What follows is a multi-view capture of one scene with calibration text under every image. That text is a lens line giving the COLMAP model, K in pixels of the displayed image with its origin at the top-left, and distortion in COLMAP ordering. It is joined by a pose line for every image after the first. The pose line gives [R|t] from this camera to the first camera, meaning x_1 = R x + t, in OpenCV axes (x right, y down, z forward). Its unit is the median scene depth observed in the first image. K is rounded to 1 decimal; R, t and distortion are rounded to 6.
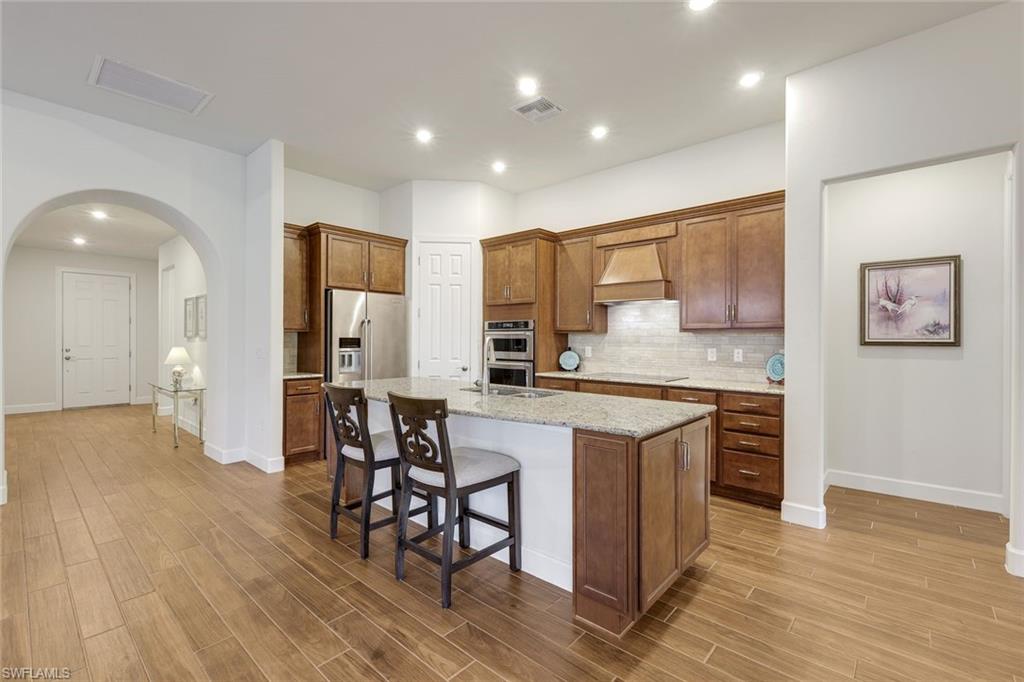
lens RADIAL K [[416.0, 0, 512.0], [0, 416.0, 341.0], [0, 0, 1]] dist [-0.001041, 0.000011]
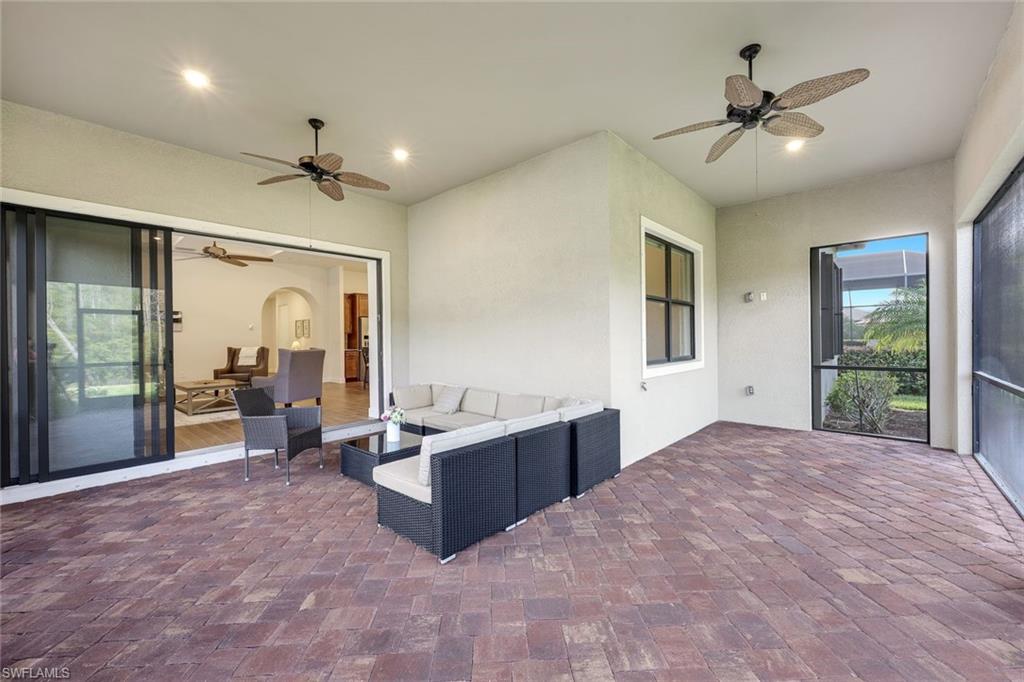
lens RADIAL K [[416.0, 0, 512.0], [0, 416.0, 341.0], [0, 0, 1]] dist [-0.001041, 0.000011]
pose [[0.998966, -0.004071, 0.045278, 0.404730], [0.003351, 0.999867, 0.015982, -0.012047], [-0.045337, -0.015814, 0.998847, -1.672298]]
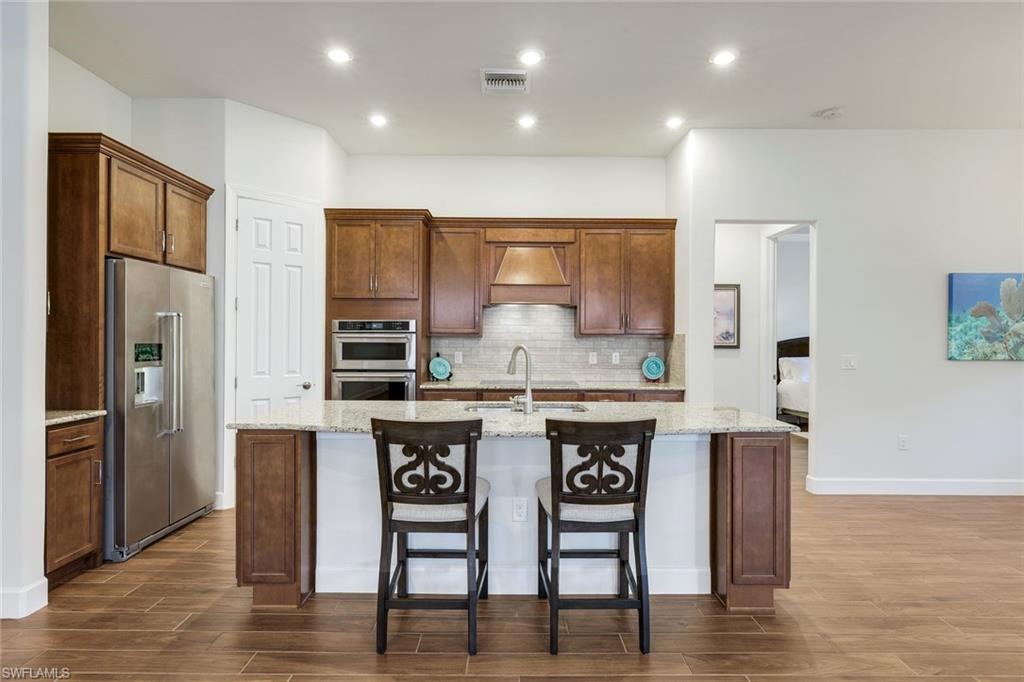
lens RADIAL K [[484.6, 0, 512.0], [0, 484.6, 341.0], [0, 0, 1]] dist [-0.001232, -0.000230]
pose [[0.774398, -0.001500, 0.632697, -0.442407], [0.001309, 0.999999, 0.000769, -0.011549], [-0.632697, 0.000232, 0.774399, 0.161549]]
